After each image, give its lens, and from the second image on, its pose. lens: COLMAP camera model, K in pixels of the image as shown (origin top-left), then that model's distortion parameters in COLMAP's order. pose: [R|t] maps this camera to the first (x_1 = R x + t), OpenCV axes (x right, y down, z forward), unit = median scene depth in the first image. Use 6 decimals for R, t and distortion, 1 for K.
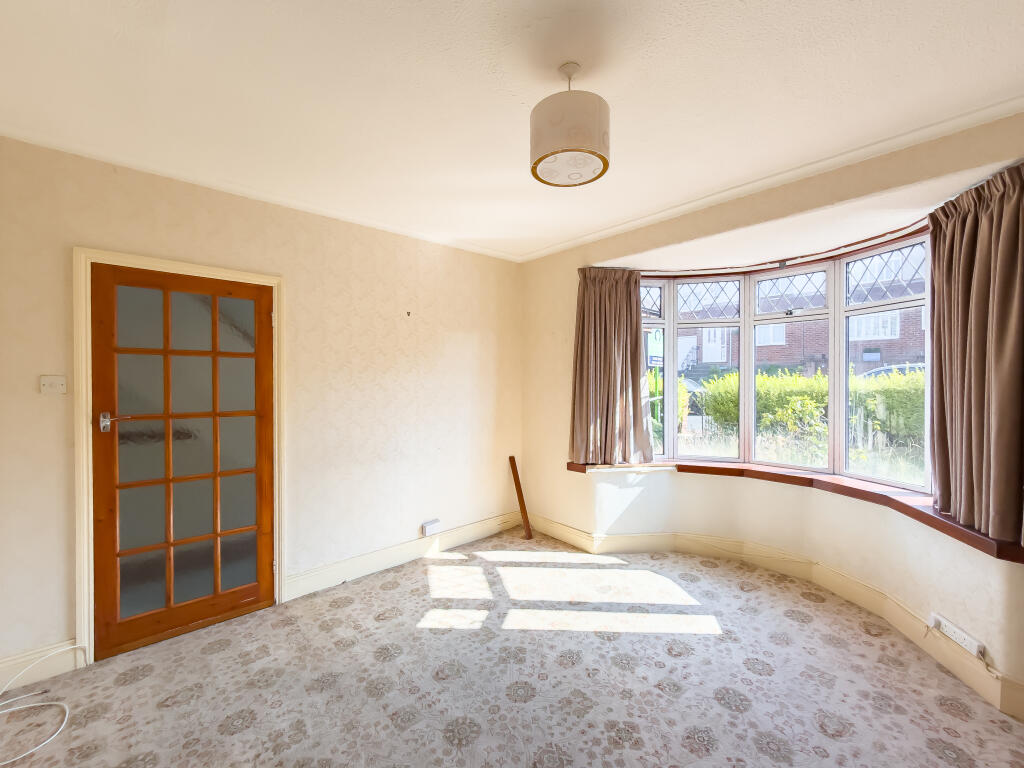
lens RADIAL K [[418.6, 0, 505.5], [0, 418.6, 386.1], [0, 0, 1]] dist [-0.000736, -0.000222]
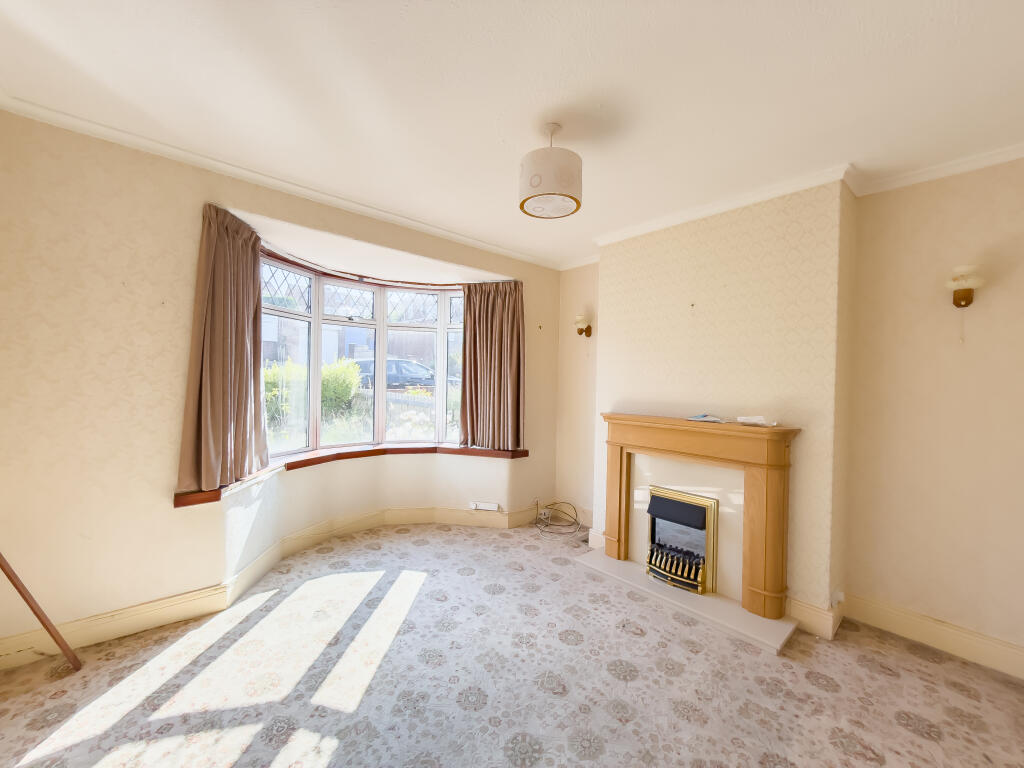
lens RADIAL K [[418.6, 0, 505.5], [0, 418.6, 386.1], [0, 0, 1]] dist [-0.000736, -0.000222]
pose [[-0.002099, -0.011262, 0.999934, -0.653255], [-0.010216, 0.999885, 0.011240, 0.003410], [-0.999946, -0.010191, -0.002214, 0.668837]]
